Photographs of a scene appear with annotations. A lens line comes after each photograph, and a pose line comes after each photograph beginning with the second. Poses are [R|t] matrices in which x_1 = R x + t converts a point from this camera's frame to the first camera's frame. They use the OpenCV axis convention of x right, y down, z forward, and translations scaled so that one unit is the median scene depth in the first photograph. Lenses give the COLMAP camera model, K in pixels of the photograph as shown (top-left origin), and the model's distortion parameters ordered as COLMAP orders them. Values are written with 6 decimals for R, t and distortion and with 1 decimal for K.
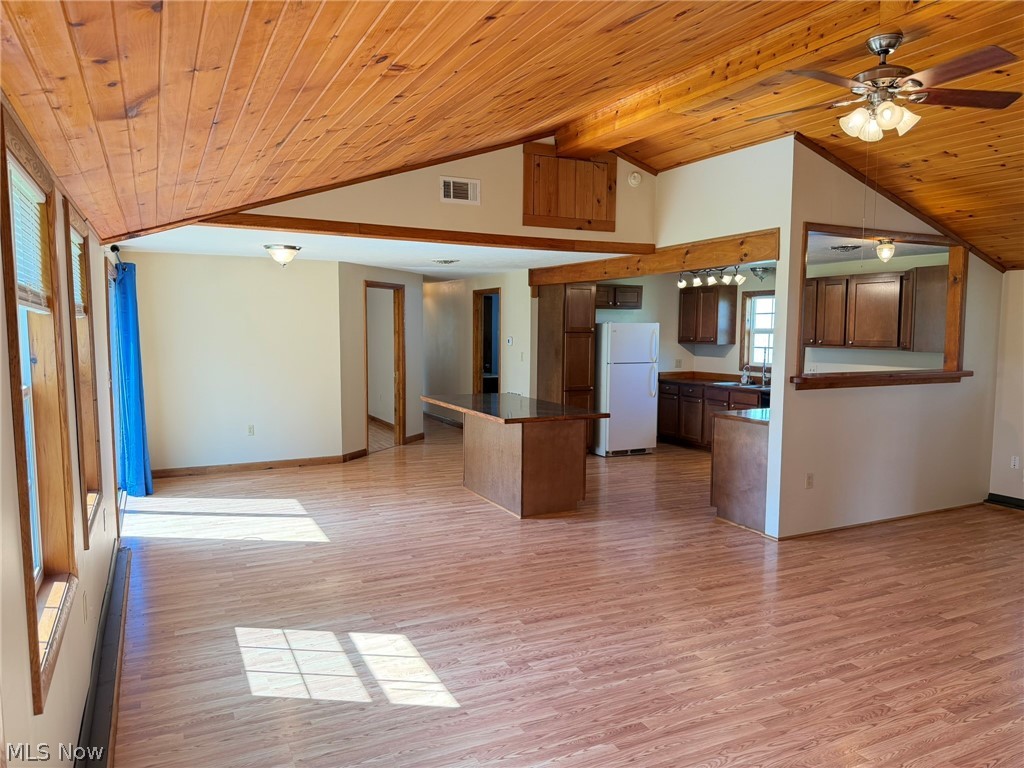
lens RADIAL K [[719.5, 0, 513.1], [0, 719.5, 393.6], [0, 0, 1]] dist [0.061032, -0.069571]
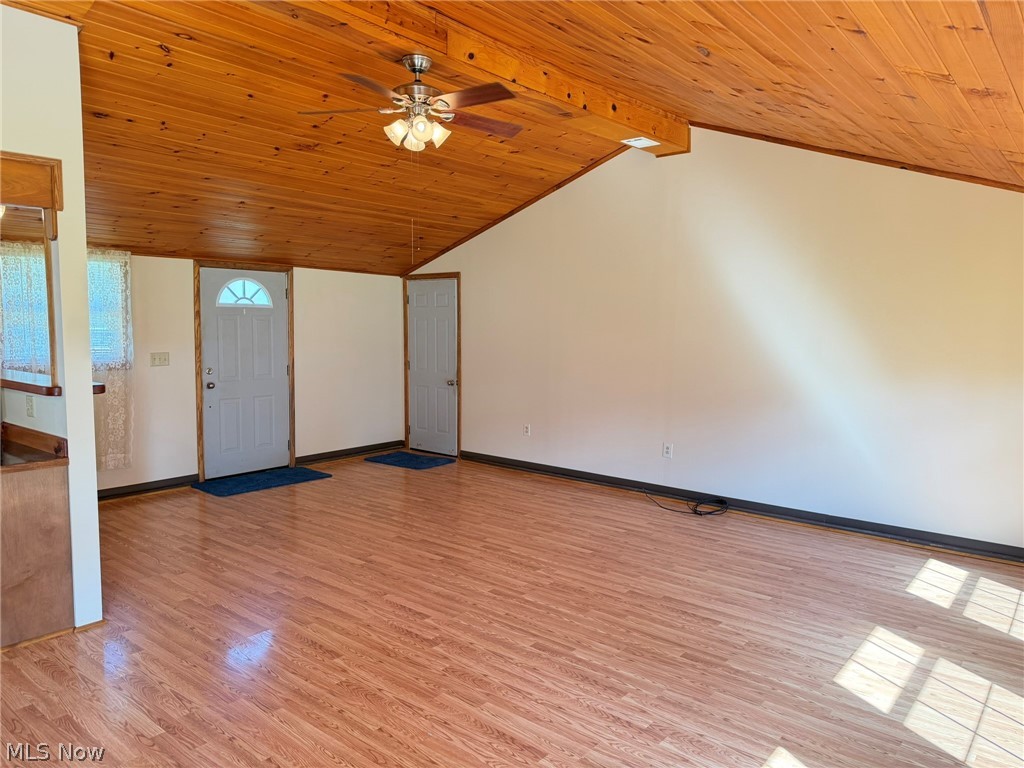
lens RADIAL K [[719.5, 0, 502.4], [0, 719.5, 406.9], [0, 0, 1]] dist [0.061032, -0.069571]
pose [[-0.402718, -0.120165, 0.907402, -0.355817], [0.072540, 0.984037, 0.162508, -0.077833], [-0.912445, 0.131268, -0.387572, 0.811488]]
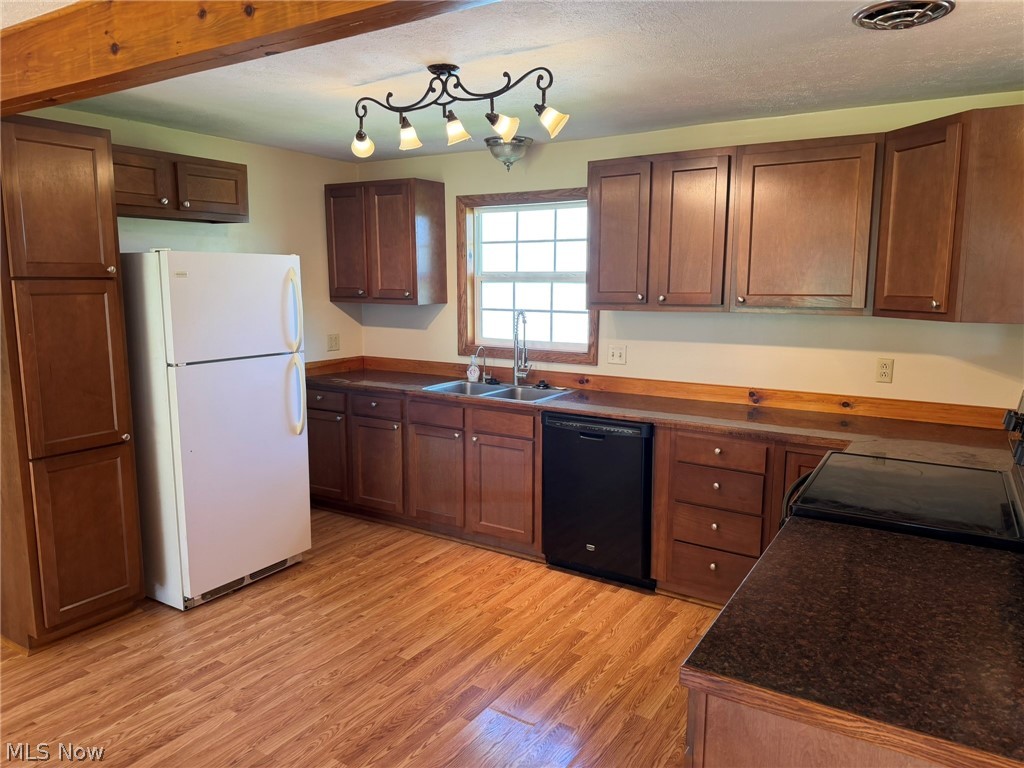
lens RADIAL K [[719.5, 0, 509.0], [0, 719.5, 391.5], [0, 0, 1]] dist [0.061032, -0.069571]
pose [[0.854859, -0.084052, 0.512007, 0.128439], [0.050074, 0.995550, 0.079827, -0.070908], [-0.516439, -0.042603, 0.855264, 0.861998]]
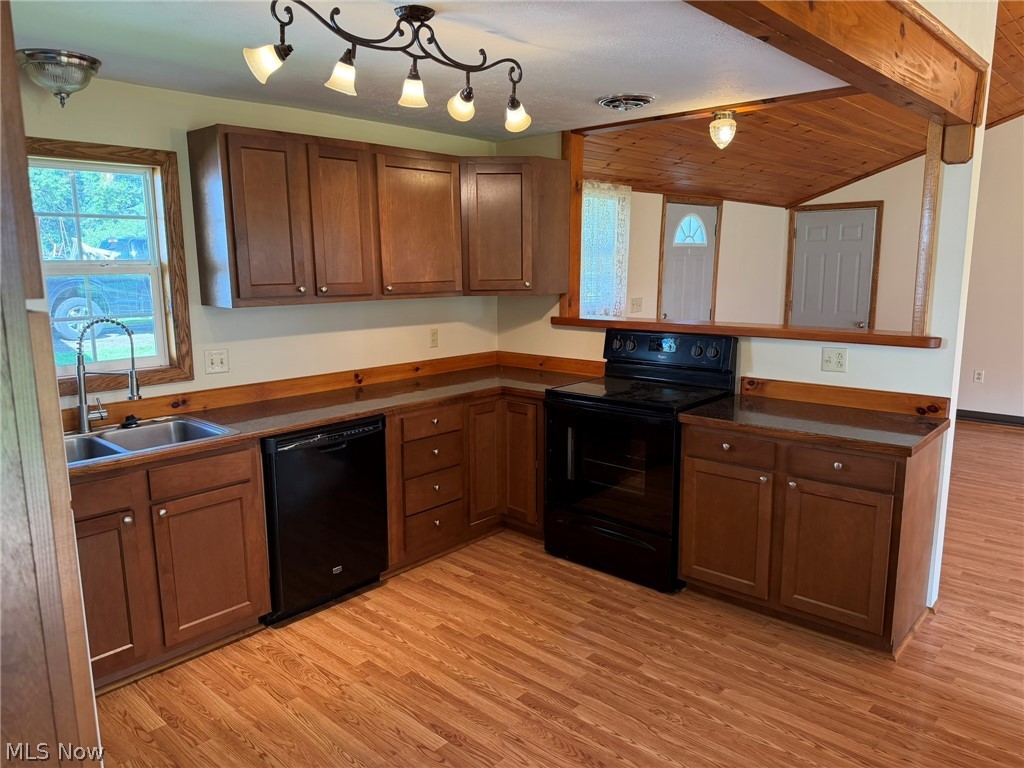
lens RADIAL K [[719.5, 0, 513.7], [0, 719.5, 387.9], [0, 0, 1]] dist [0.061032, -0.069571]
pose [[-0.362548, -0.162445, 0.917698, -0.035718], [0.095539, 0.973026, 0.209983, -0.122260], [-0.927055, 0.163804, -0.337249, 1.361759]]
